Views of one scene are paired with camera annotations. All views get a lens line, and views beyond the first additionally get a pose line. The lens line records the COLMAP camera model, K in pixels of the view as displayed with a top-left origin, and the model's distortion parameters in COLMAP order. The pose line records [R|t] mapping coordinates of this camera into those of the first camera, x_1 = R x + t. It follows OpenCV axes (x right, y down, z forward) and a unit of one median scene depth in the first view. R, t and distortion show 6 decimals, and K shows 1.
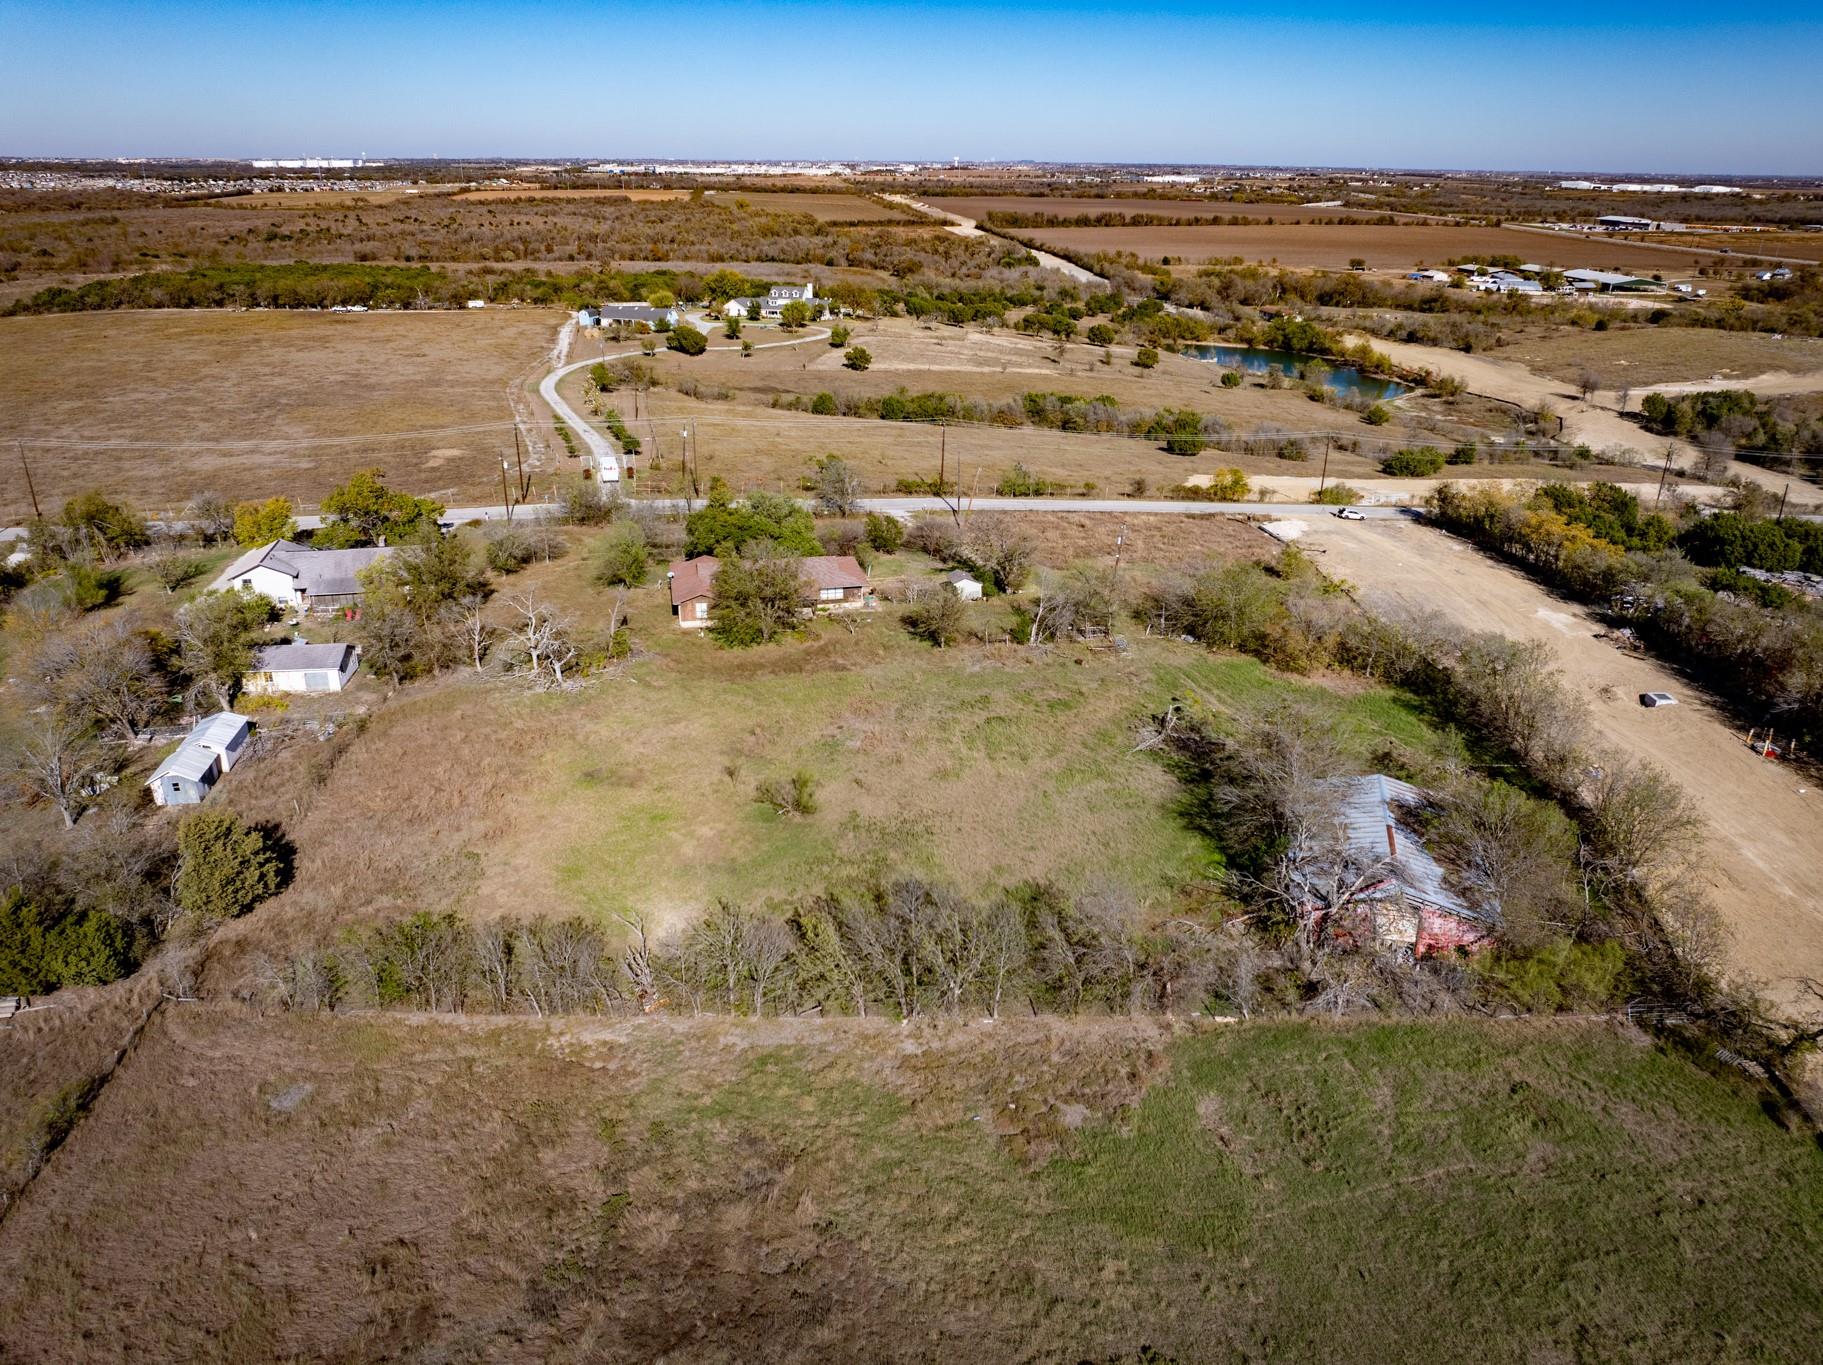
lens RADIAL K [[1287.4, 0, 917.8], [0, 1287.4, 672.5], [0, 0, 1]] dist [-0.041623, 0.009509]
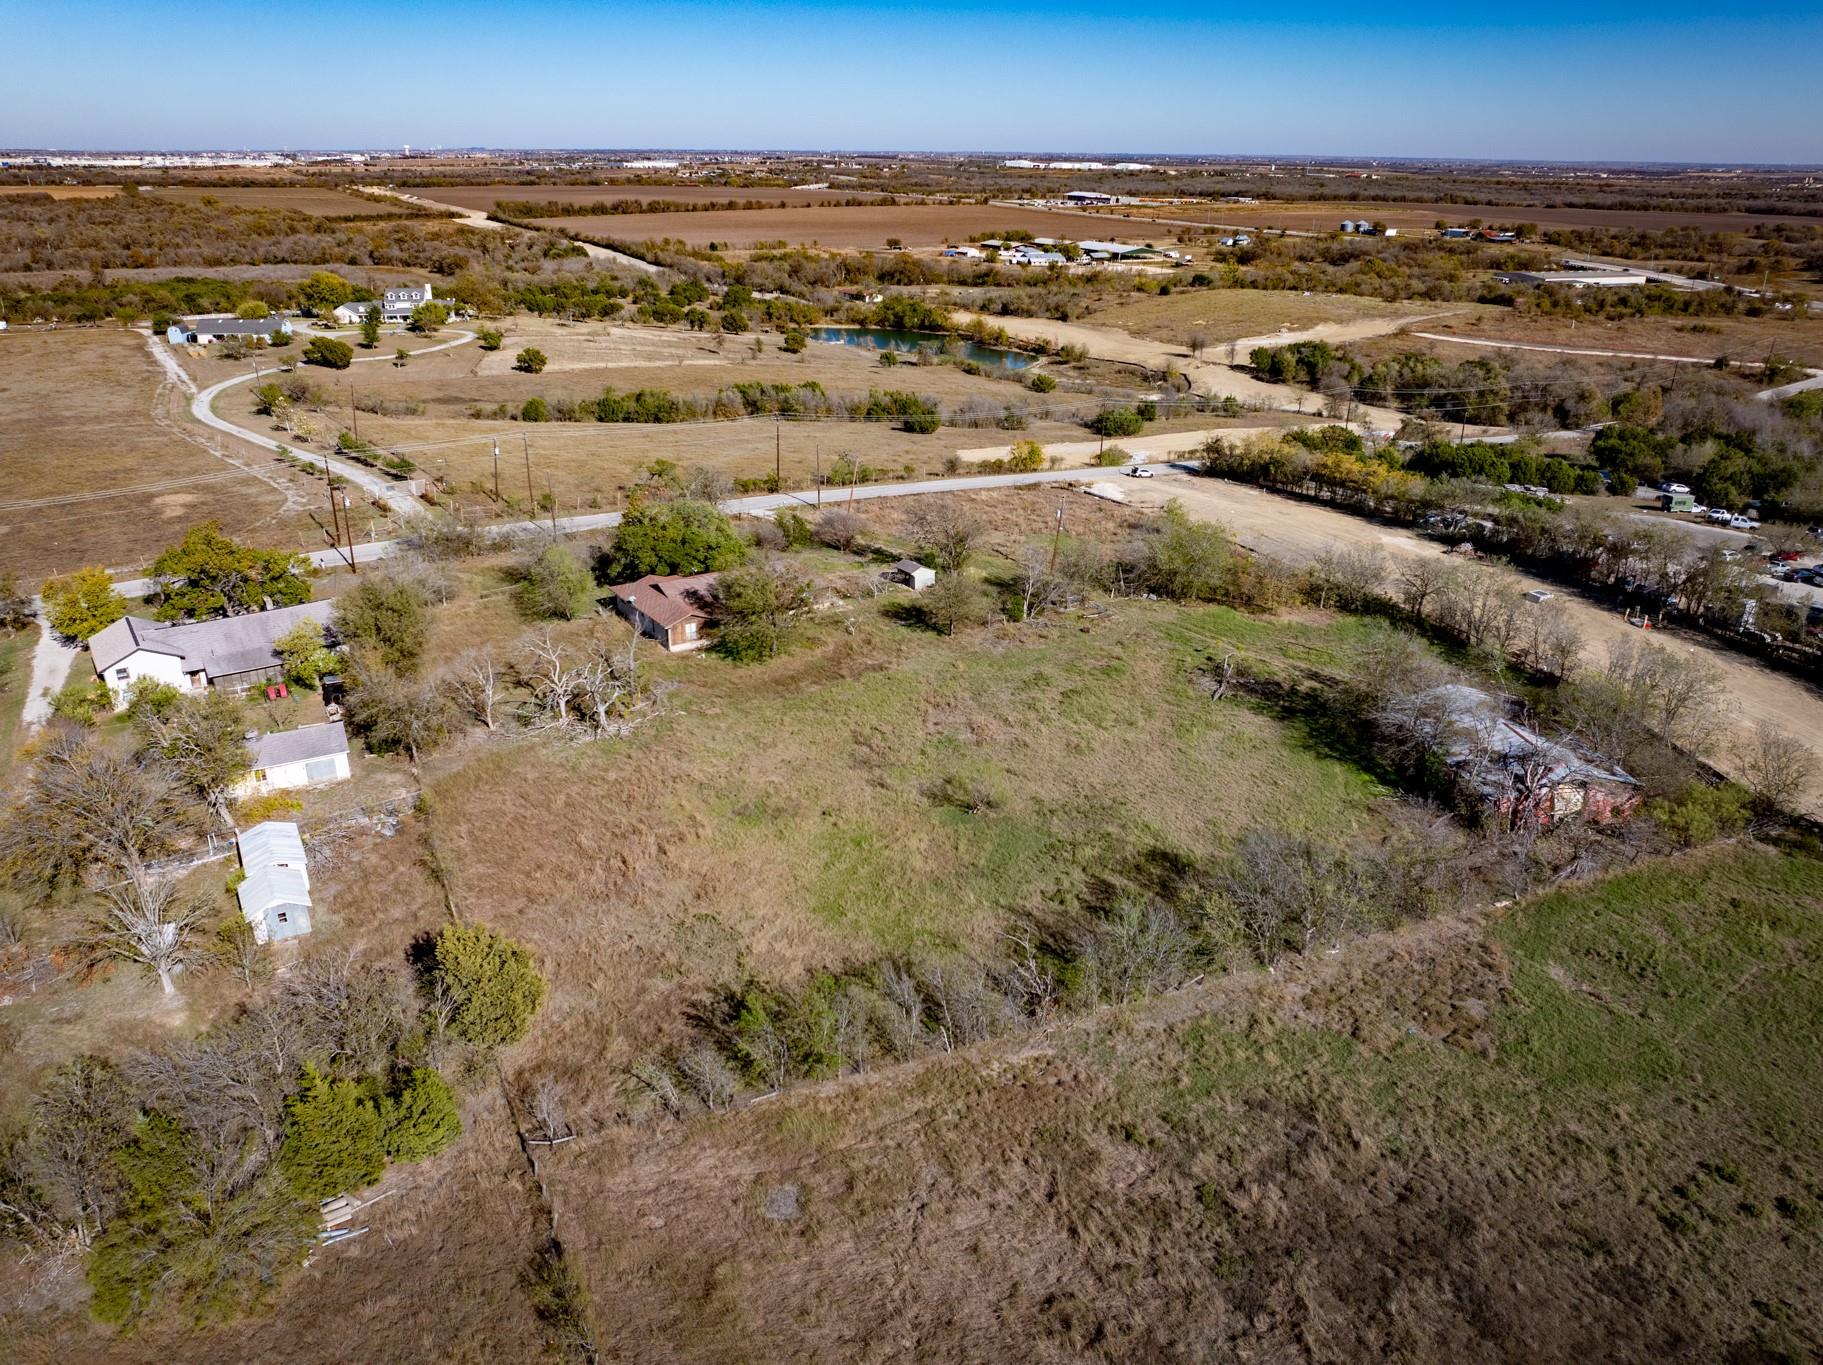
lens RADIAL K [[1287.4, 0, 917.8], [0, 1287.4, 672.5], [0, 0, 1]] dist [-0.041623, 0.009509]
pose [[0.924591, -0.143697, 0.352820, -0.114117], [0.140085, 0.989489, 0.035895, -0.009403], [-0.354270, 0.016237, 0.935002, 0.019542]]
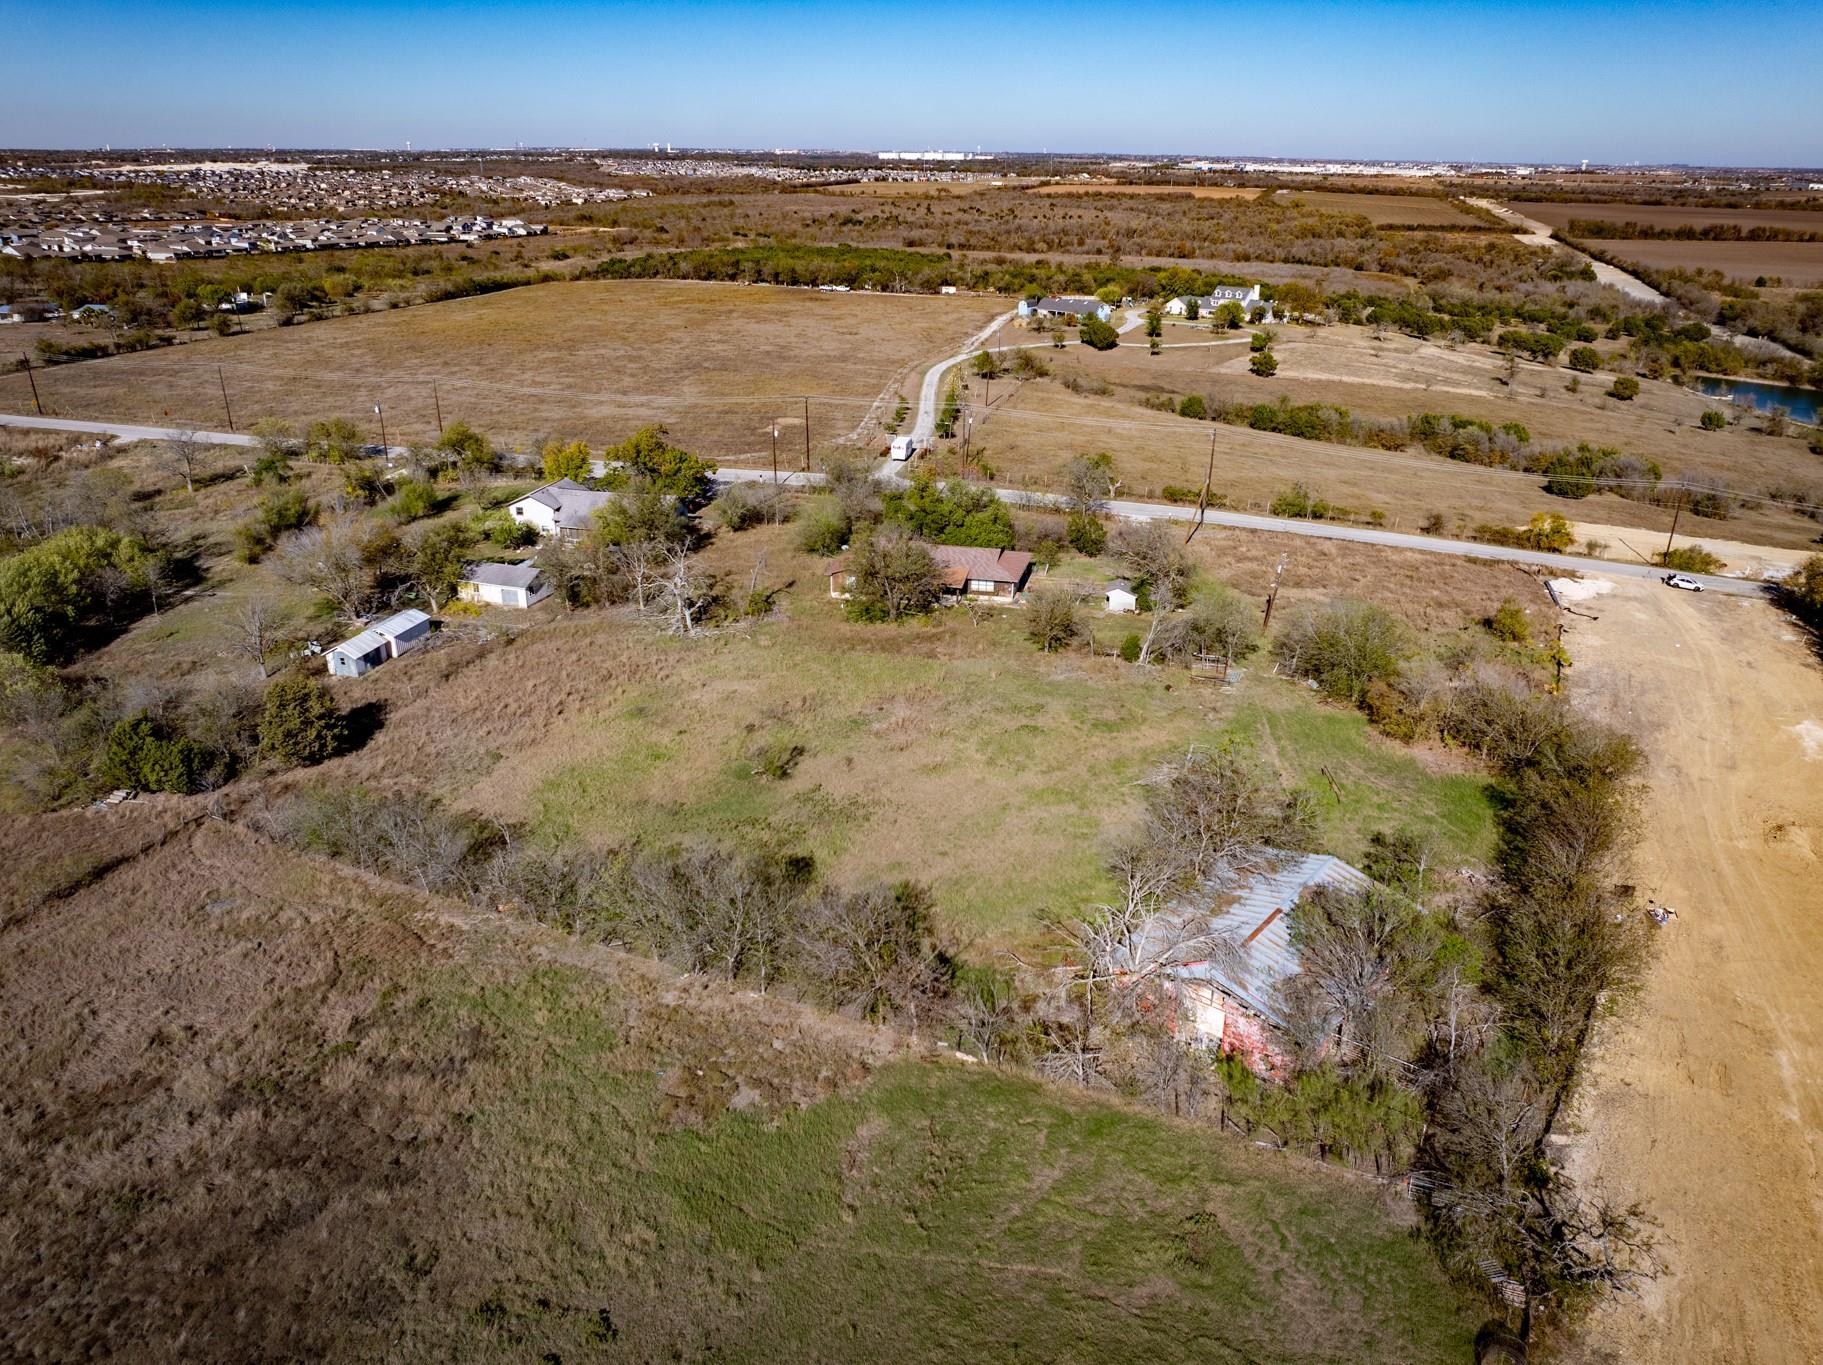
lens RADIAL K [[1287.4, 0, 917.8], [0, 1287.4, 672.5], [0, 0, 1]] dist [-0.041623, 0.009509]
pose [[0.907848, 0.157254, -0.388694, 0.097483], [-0.156542, 0.987095, 0.033723, -0.006742], [0.388981, 0.030232, 0.920750, 0.018920]]
